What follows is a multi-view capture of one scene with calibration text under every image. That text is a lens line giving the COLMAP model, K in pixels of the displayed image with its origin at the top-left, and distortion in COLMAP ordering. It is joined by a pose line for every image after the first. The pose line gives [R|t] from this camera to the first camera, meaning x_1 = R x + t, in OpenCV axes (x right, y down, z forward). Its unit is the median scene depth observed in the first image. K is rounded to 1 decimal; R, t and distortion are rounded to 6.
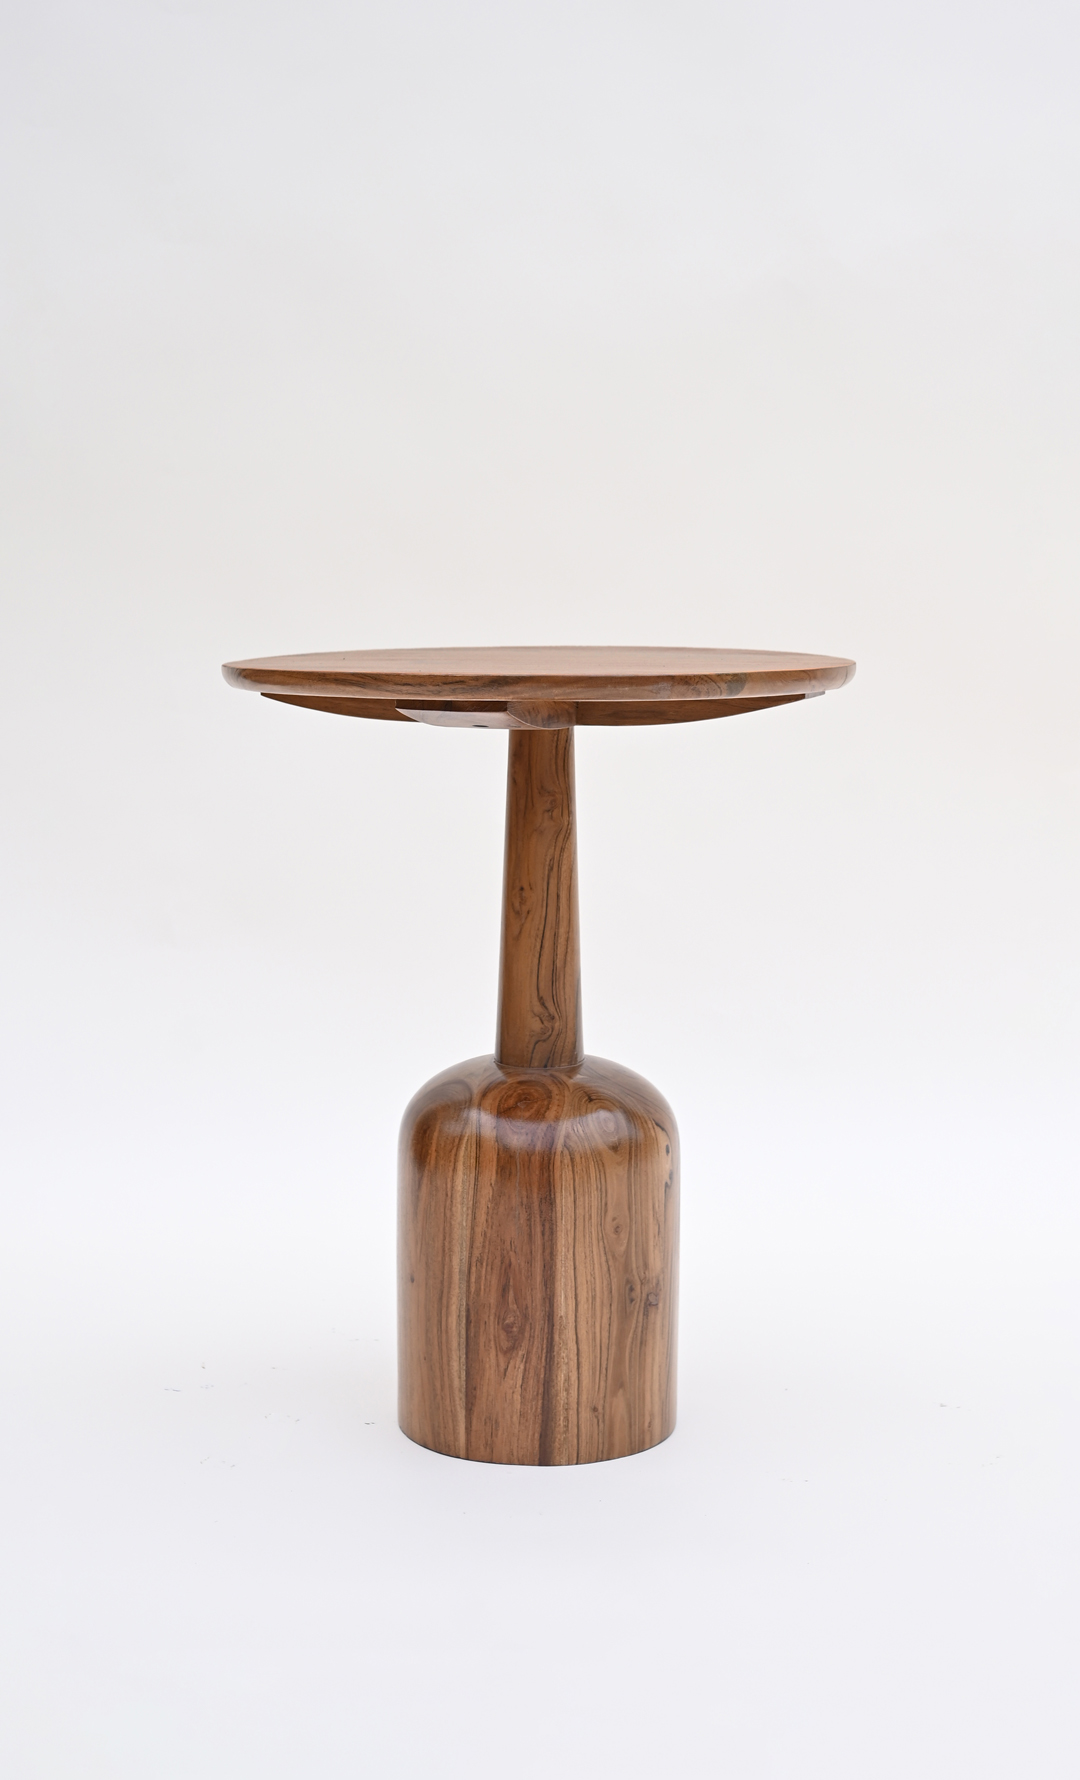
lens RADIAL K [[1989.6, 0, 540.0], [0, 1989.6, 890.0], [0, 0, 1]] dist [0.000675, -0.002432]
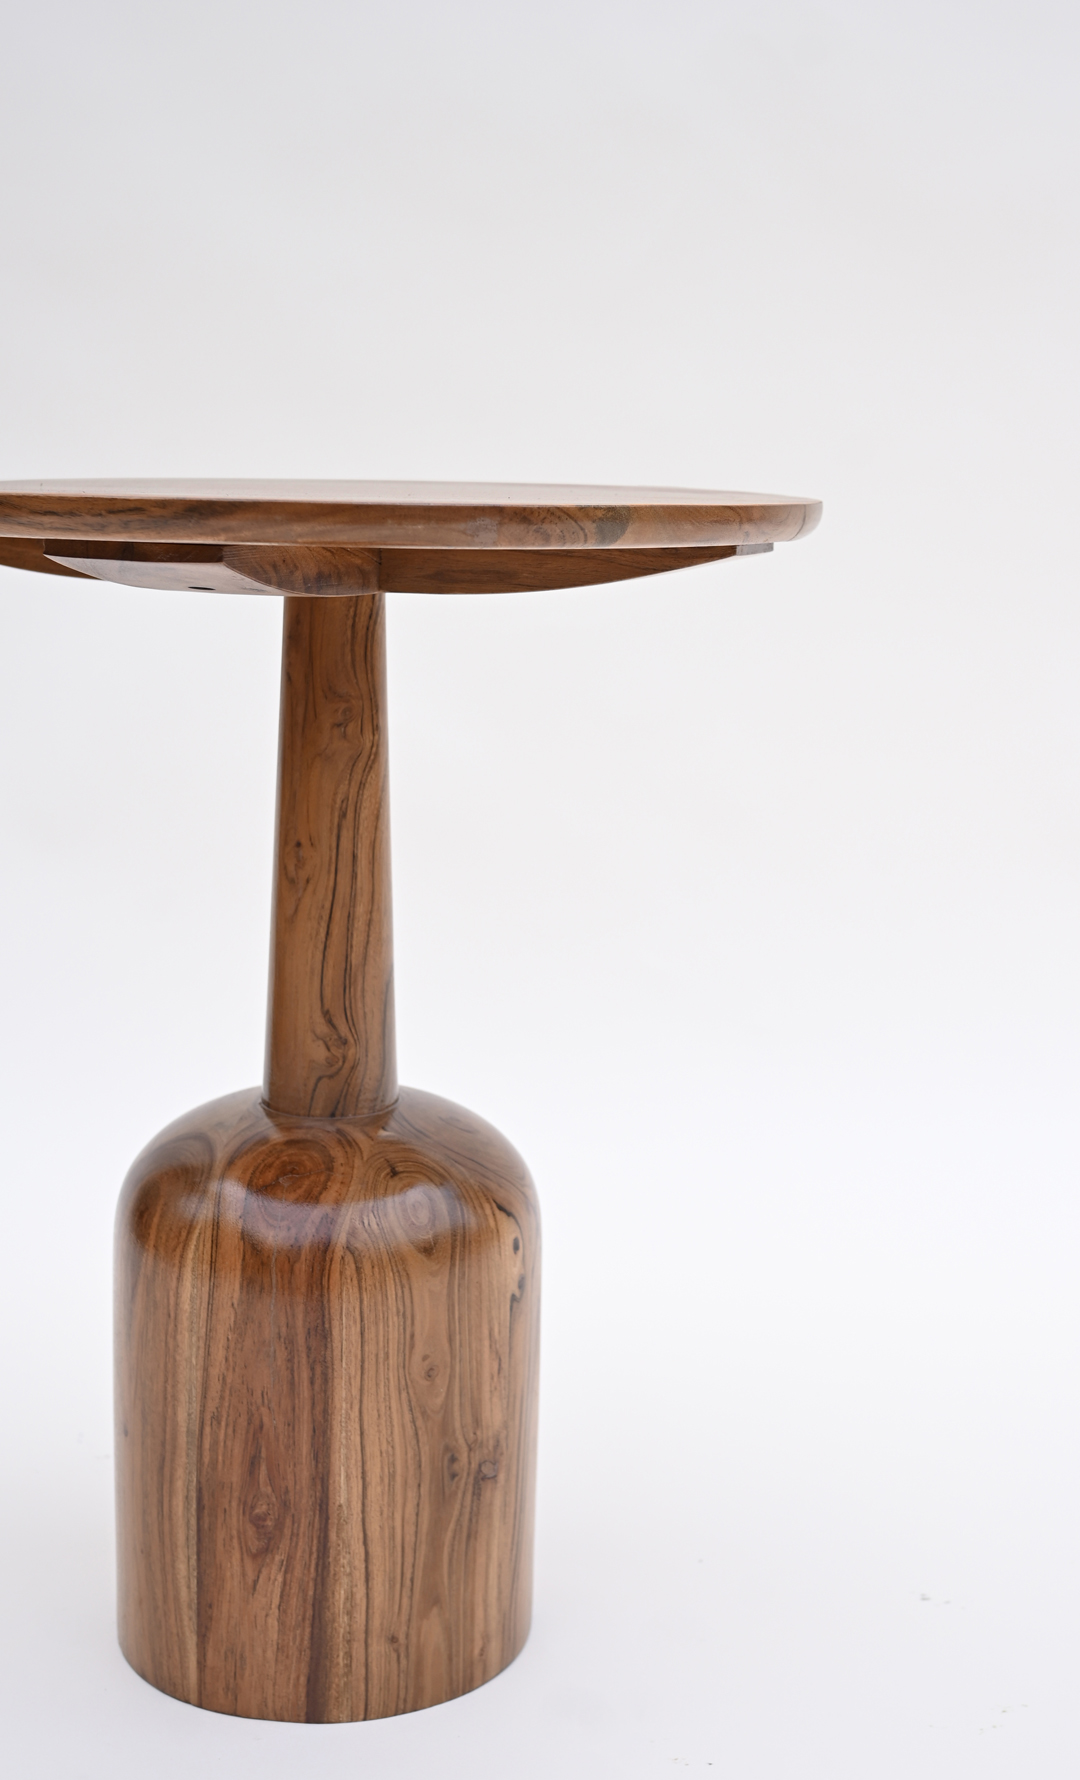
lens RADIAL K [[1989.6, 0, 540.0], [0, 1989.6, 890.0], [0, 0, 1]] dist [0.000675, -0.002432]
pose [[0.999795, 0.019722, -0.004673, 0.074499], [-0.019424, 0.998186, 0.056983, -0.024797], [0.005788, -0.056881, 0.998364, 0.358743]]
